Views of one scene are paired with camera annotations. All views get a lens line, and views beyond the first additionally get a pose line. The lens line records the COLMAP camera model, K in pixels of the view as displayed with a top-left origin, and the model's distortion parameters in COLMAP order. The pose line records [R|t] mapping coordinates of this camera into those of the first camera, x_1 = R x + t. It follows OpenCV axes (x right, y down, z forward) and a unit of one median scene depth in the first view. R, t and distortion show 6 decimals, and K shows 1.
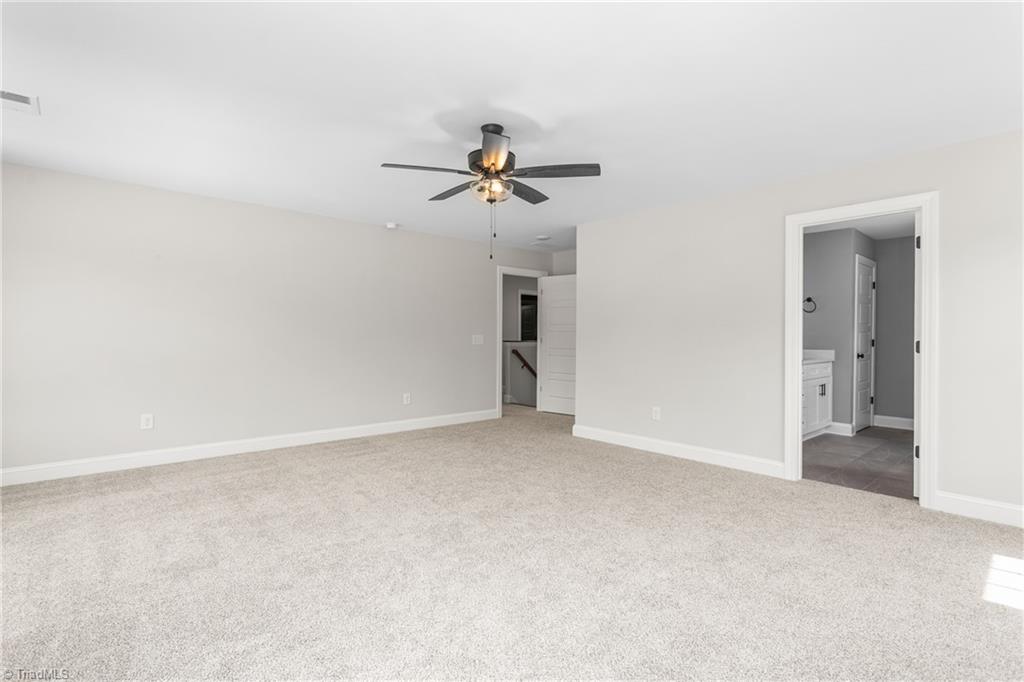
lens RADIAL K [[496.0, 0, 514.8], [0, 496.0, 345.3], [0, 0, 1]] dist [0.005199, -0.000810]
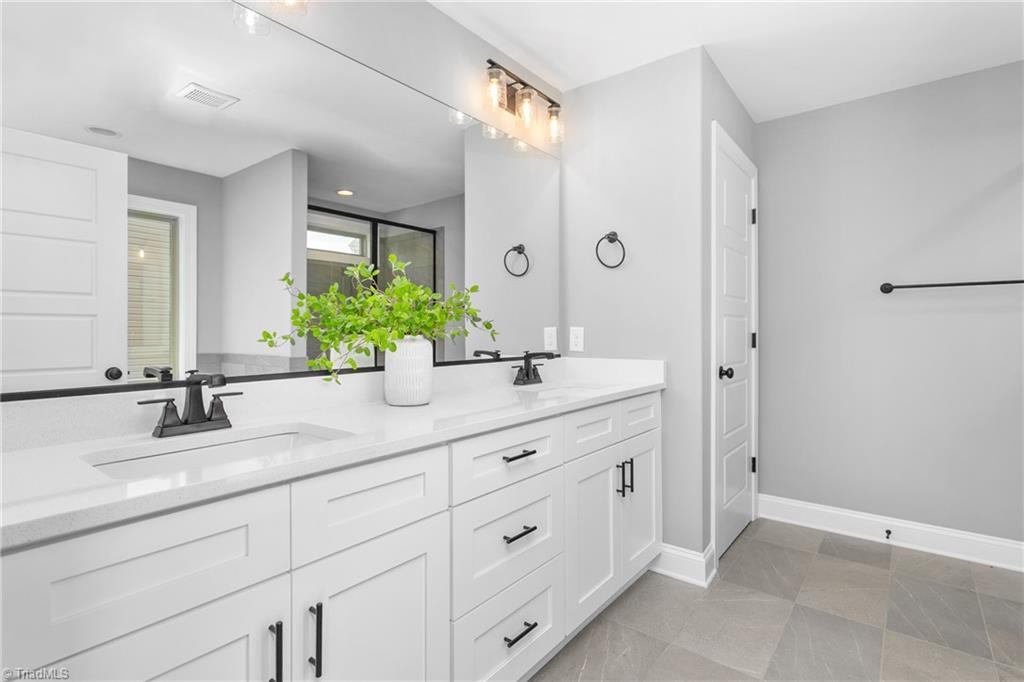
lens RADIAL K [[496.0, 0, 512.9], [0, 496.0, 338.2], [0, 0, 1]] dist [0.005199, -0.000810]
pose [[0.986166, -0.011947, 0.165330, 0.450211], [0.012771, 0.999911, -0.003924, -0.008303], [-0.165268, 0.005982, 0.986231, 0.618365]]
